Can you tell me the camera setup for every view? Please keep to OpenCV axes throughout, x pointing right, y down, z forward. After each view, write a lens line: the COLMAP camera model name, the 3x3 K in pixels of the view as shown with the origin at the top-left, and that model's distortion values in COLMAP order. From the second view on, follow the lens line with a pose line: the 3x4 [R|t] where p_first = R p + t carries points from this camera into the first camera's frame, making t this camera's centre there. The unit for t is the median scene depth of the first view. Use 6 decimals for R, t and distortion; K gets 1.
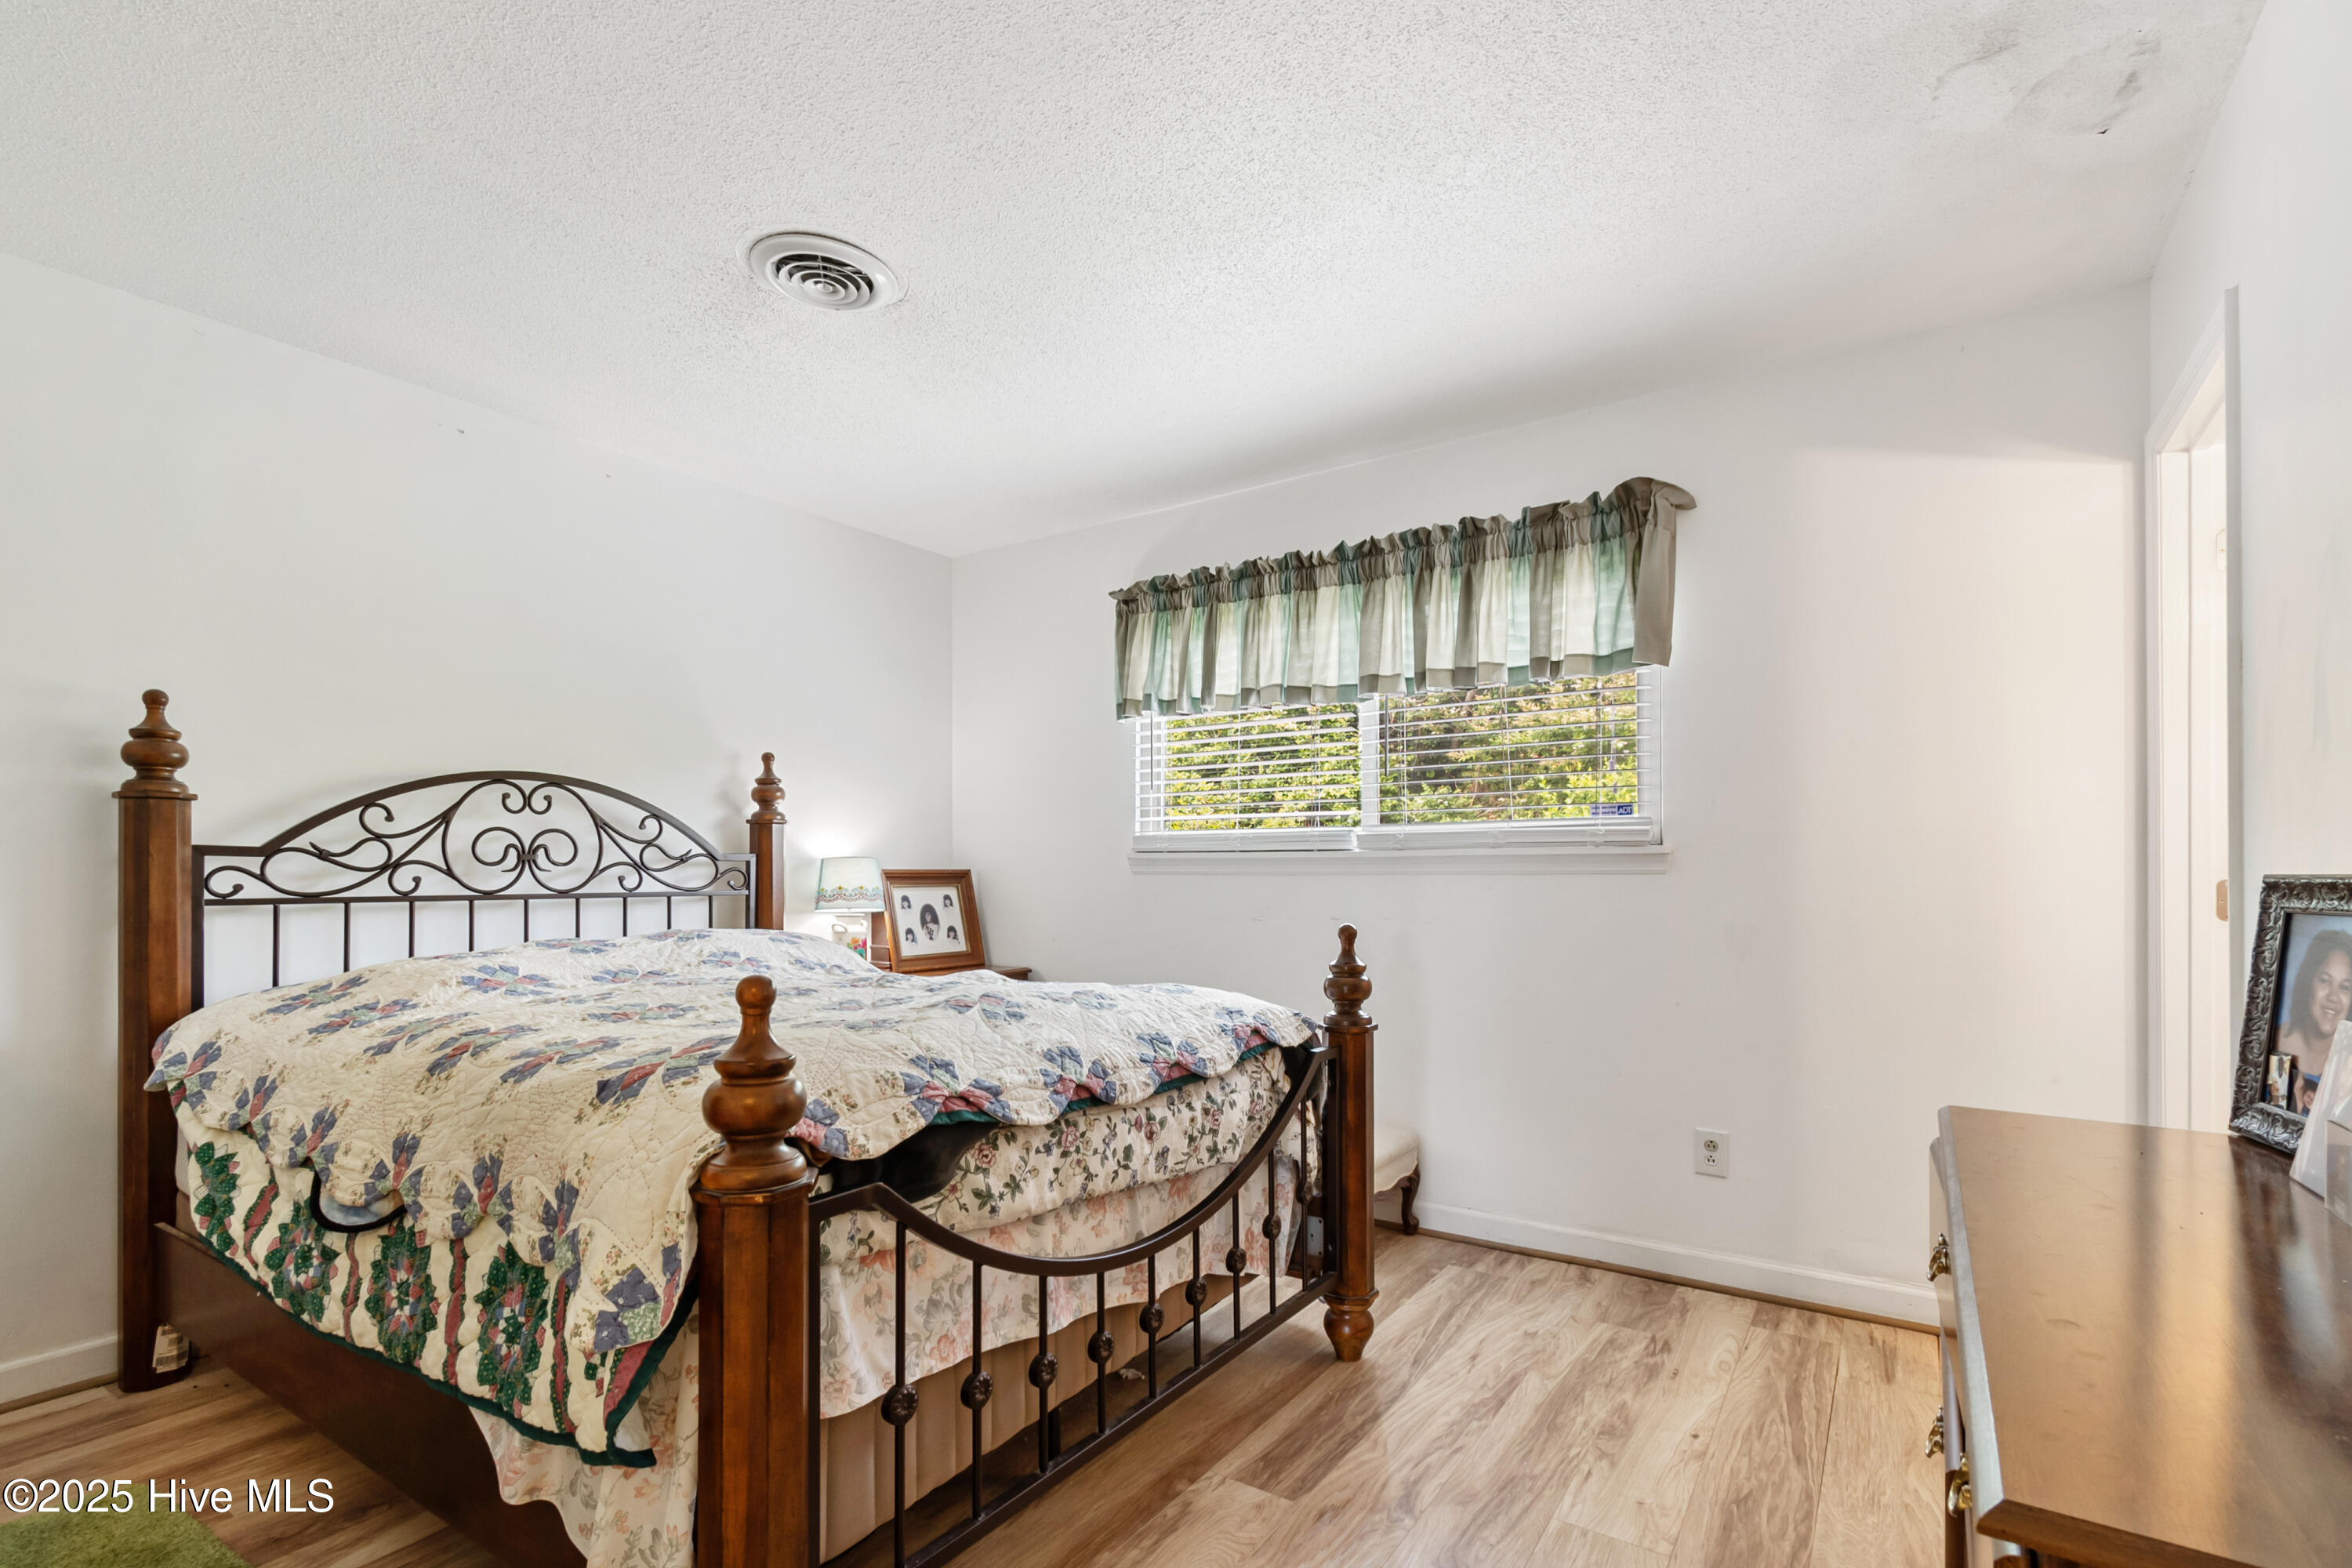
lens RADIAL K [[1074.3, 0, 1191.3], [0, 1074.3, 870.3], [0, 0, 1]] dist [0.000970, -0.000372]
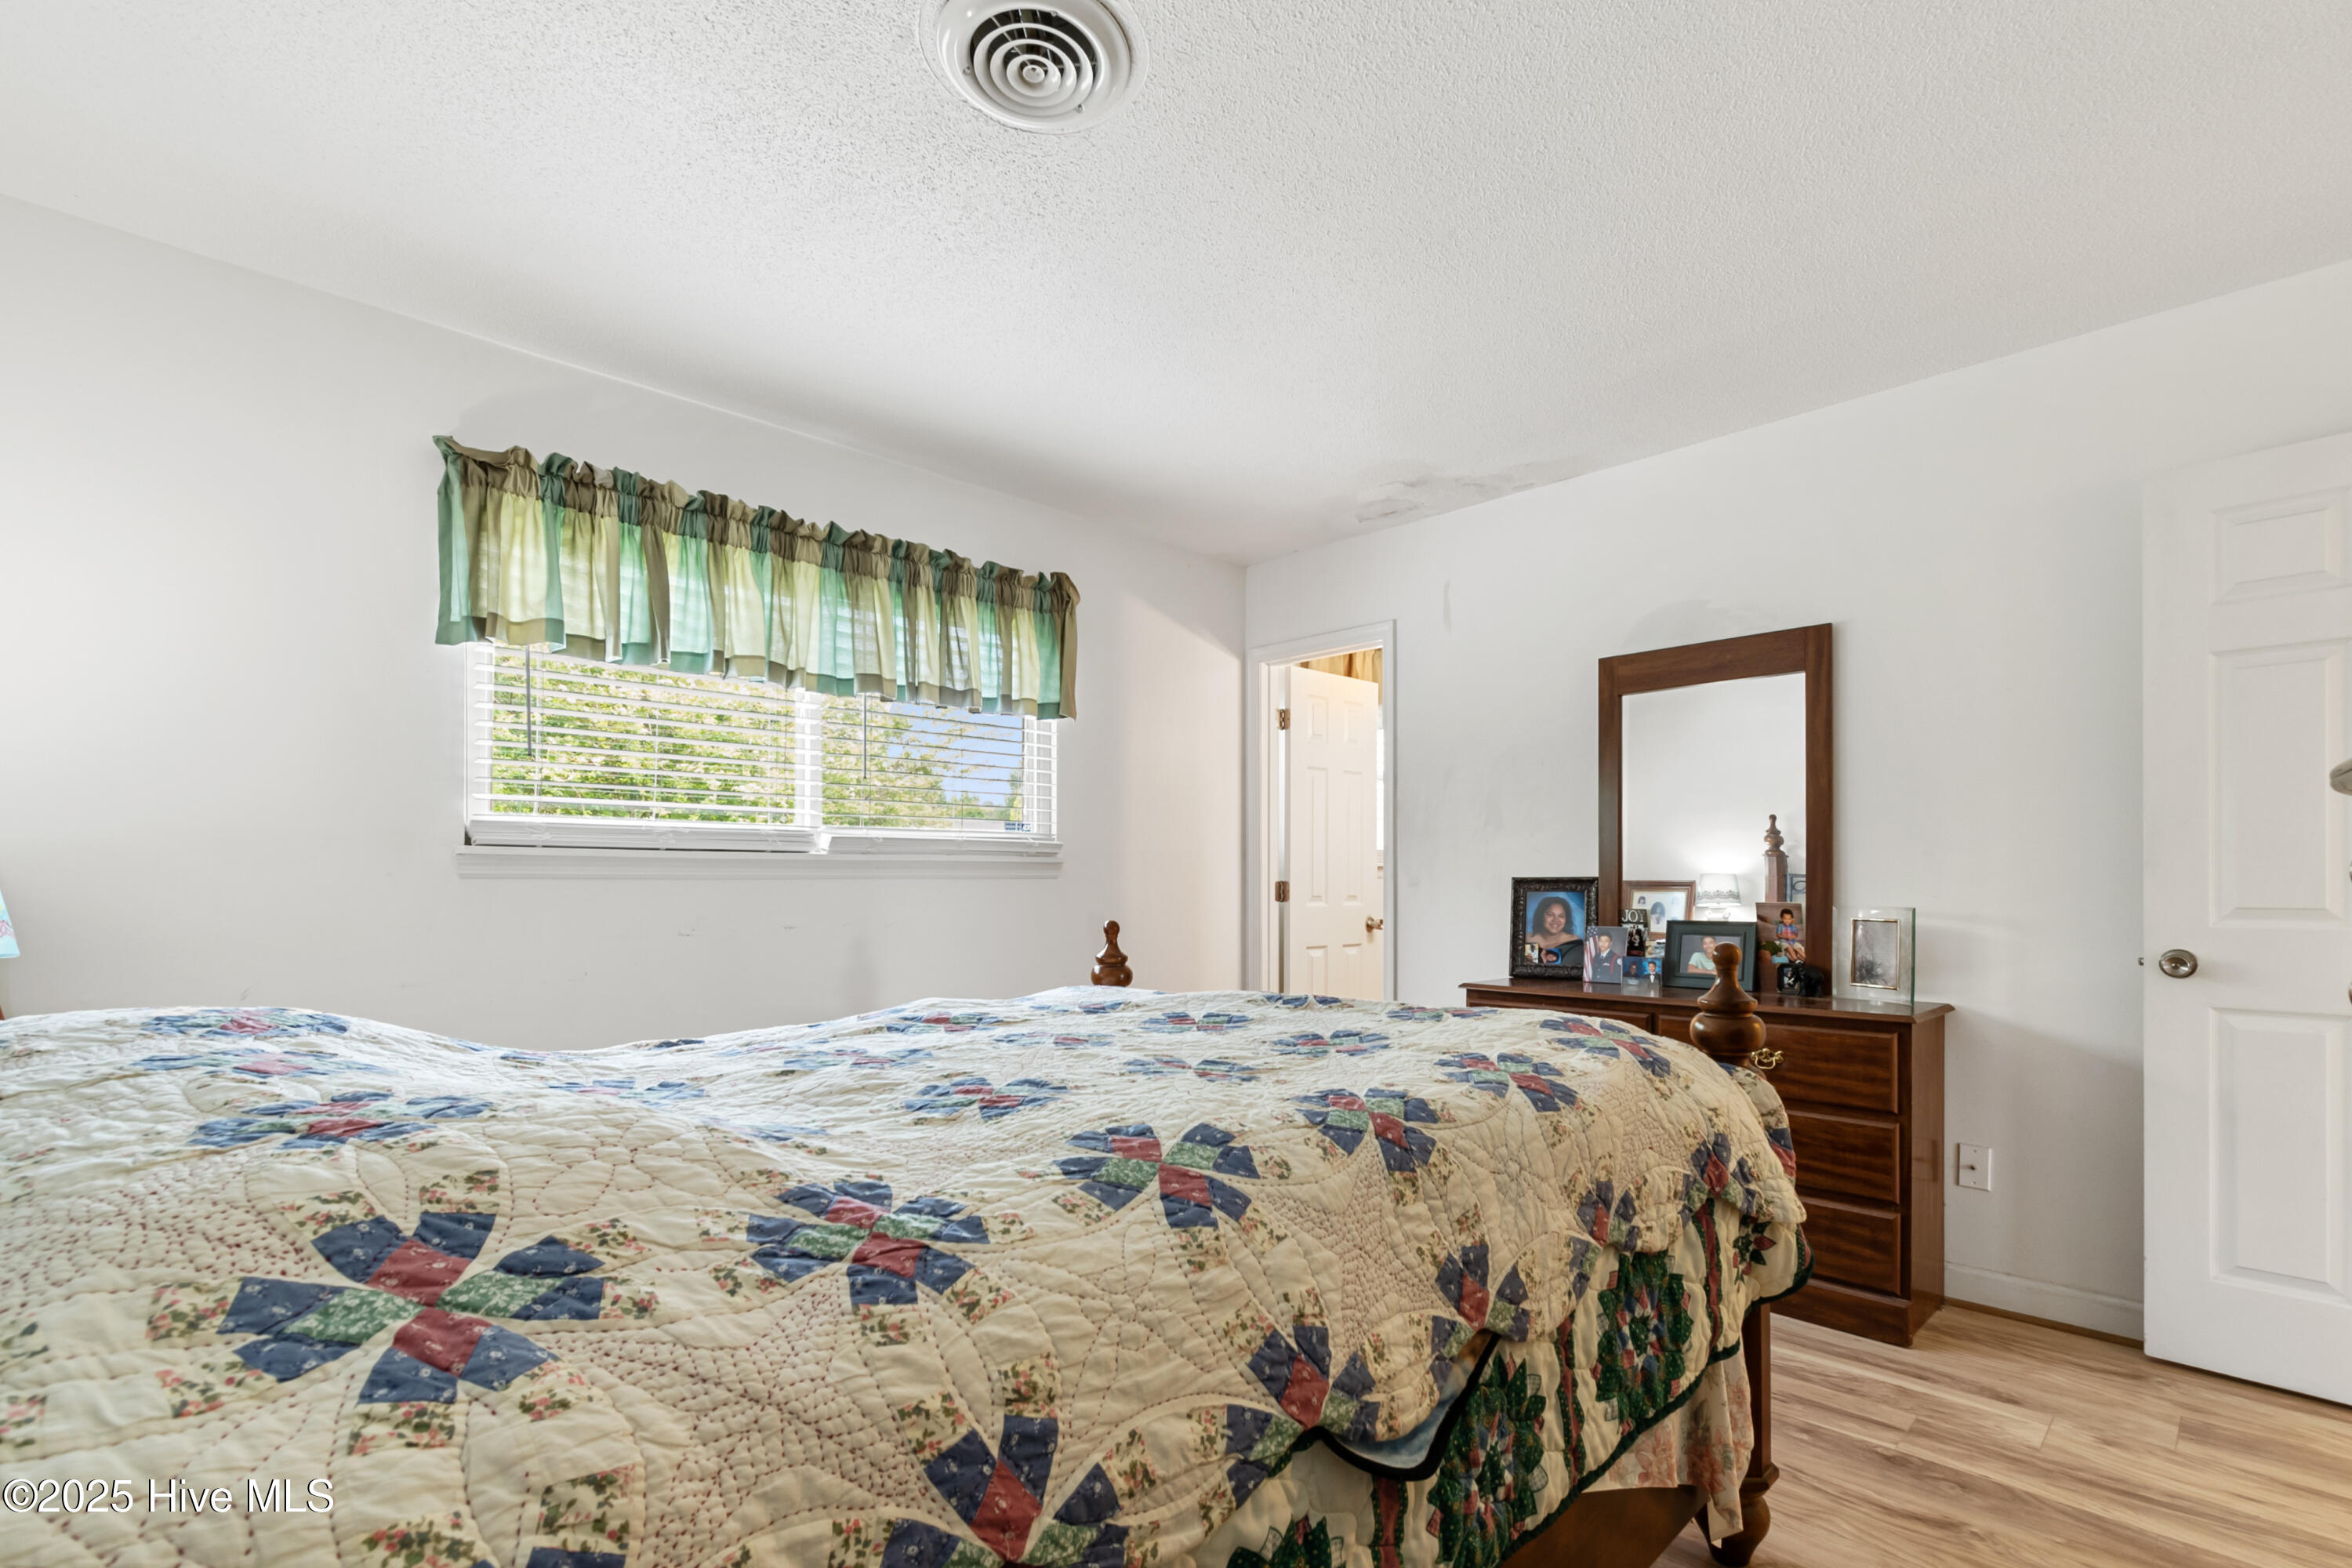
lens RADIAL K [[1075.2, 0, 1190.9], [0, 1075.2, 868.4], [0, 0, 1]] dist [0.000720, -0.000131]
pose [[0.201722, 0.012001, 0.979369, -1.062664], [-0.000228, 0.999925, -0.012206, 0.008982], [-0.979443, 0.002239, 0.201710, 0.763261]]
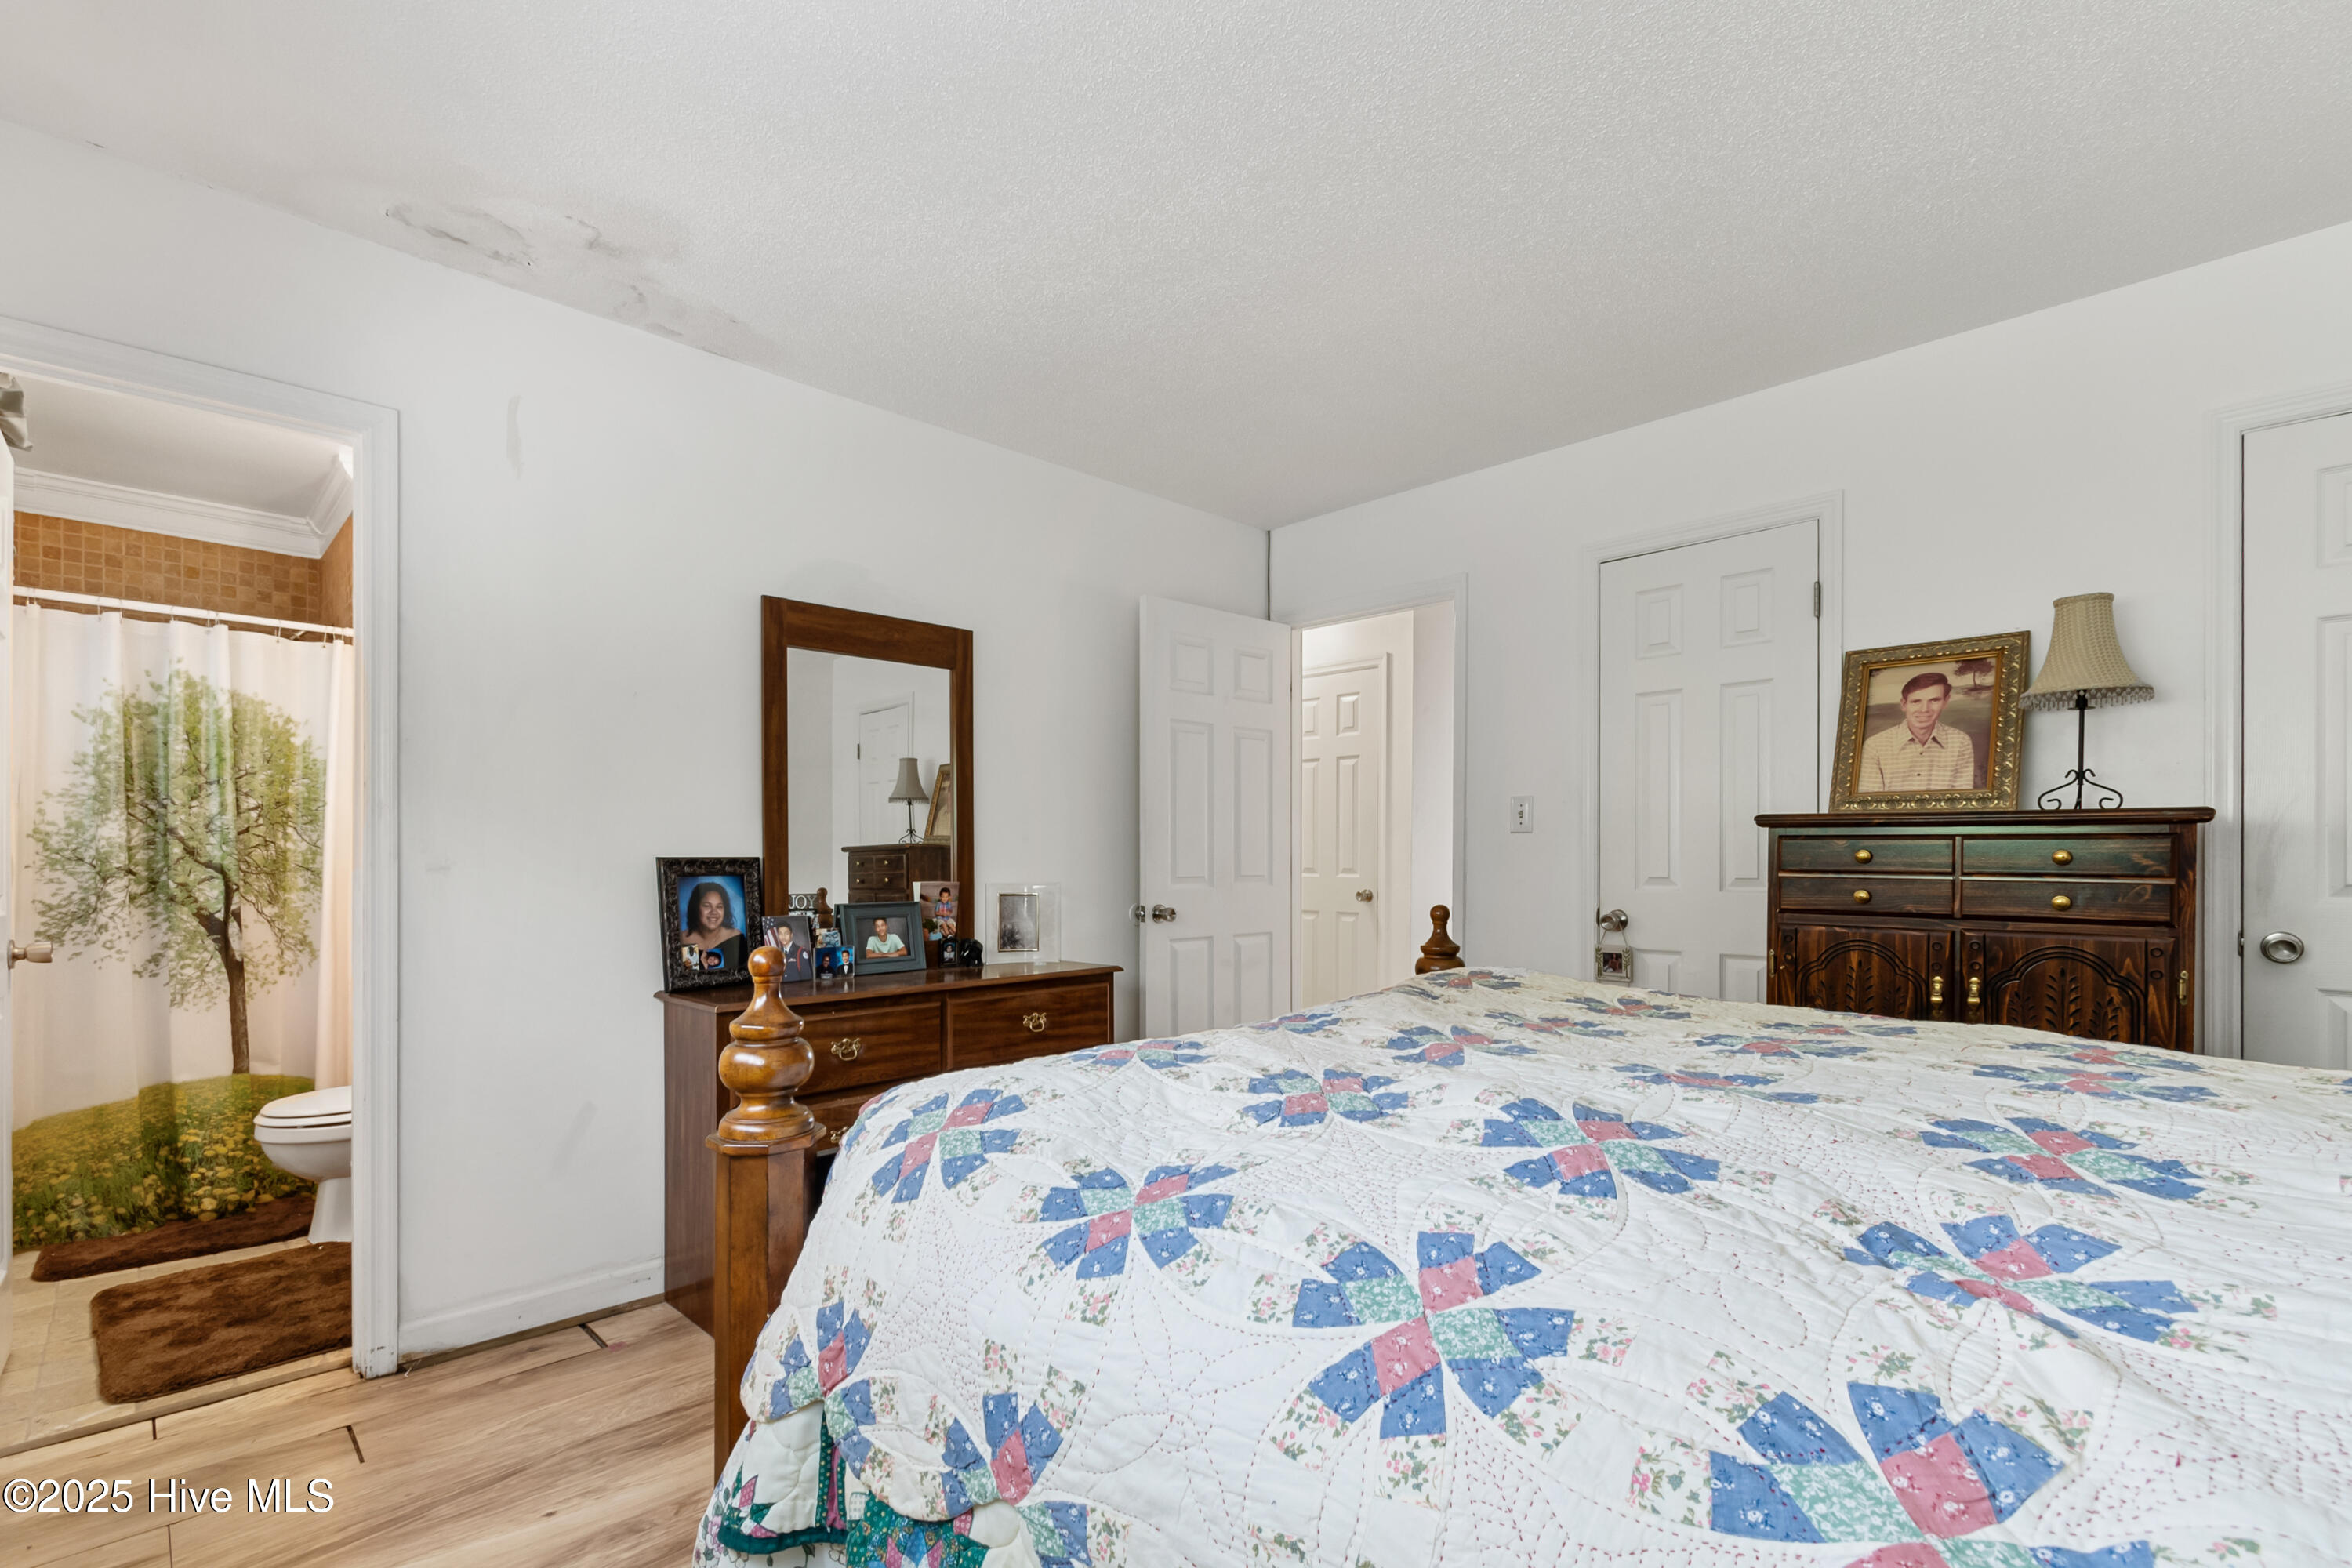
lens RADIAL K [[1075.2, 0, 1190.9], [0, 1075.2, 868.4], [0, 0, 1]] dist [0.000720, -0.000131]
pose [[-0.978999, 0.010883, 0.203576, -0.196076], [0.011127, 0.999938, 0.000051, 0.020996], [-0.203563, 0.002315, -0.979059, 1.653486]]
